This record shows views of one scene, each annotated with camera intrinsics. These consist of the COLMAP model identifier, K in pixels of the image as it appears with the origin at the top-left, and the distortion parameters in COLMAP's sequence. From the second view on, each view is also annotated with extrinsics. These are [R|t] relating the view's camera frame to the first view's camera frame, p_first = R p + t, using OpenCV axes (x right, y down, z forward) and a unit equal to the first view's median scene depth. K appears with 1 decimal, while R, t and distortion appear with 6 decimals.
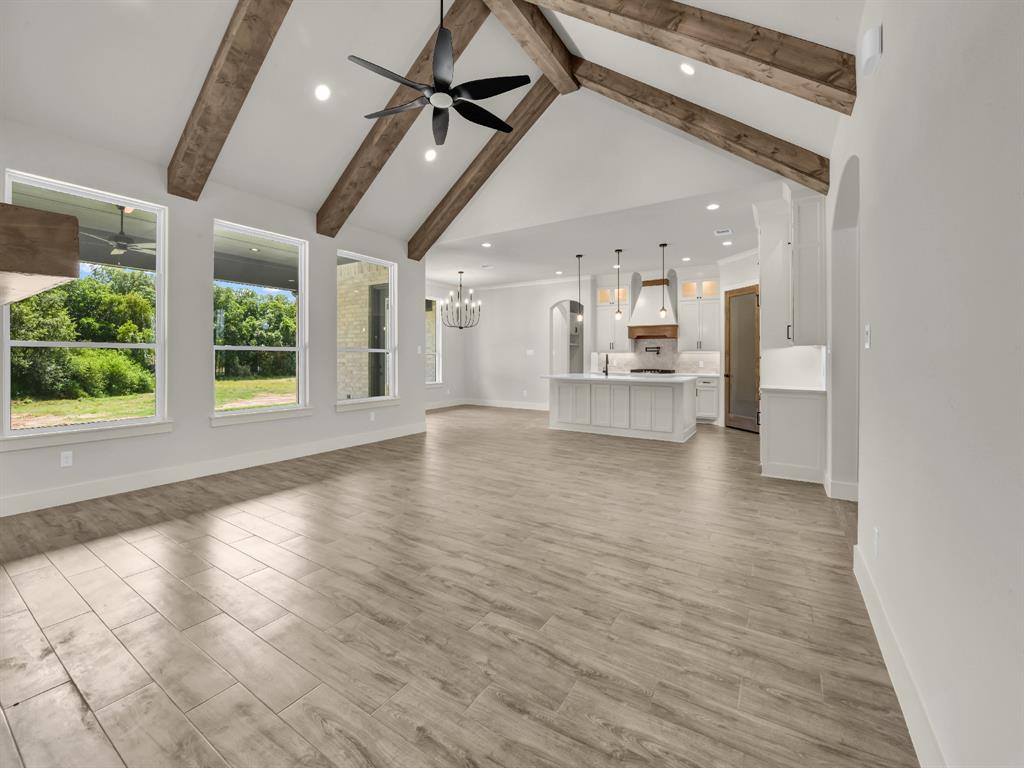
lens RADIAL K [[417.2, 0, 518.8], [0, 417.2, 380.1], [0, 0, 1]] dist [-0.011605, -0.002279]
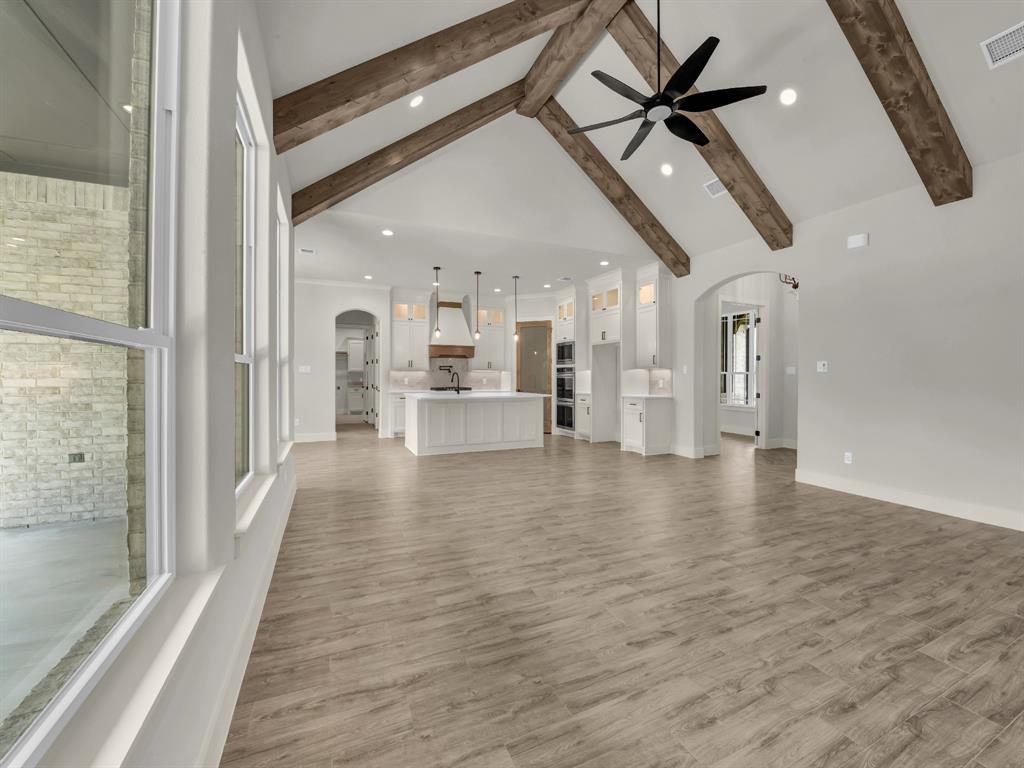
lens RADIAL K [[417.2, 0, 512.4], [0, 417.2, 392.1], [0, 0, 1]] dist [-0.011605, -0.002279]
pose [[0.549459, -0.031592, 0.834923, -1.113386], [0.042928, 0.999033, 0.009551, -0.039230], [-0.834417, 0.030594, 0.550283, 0.697837]]
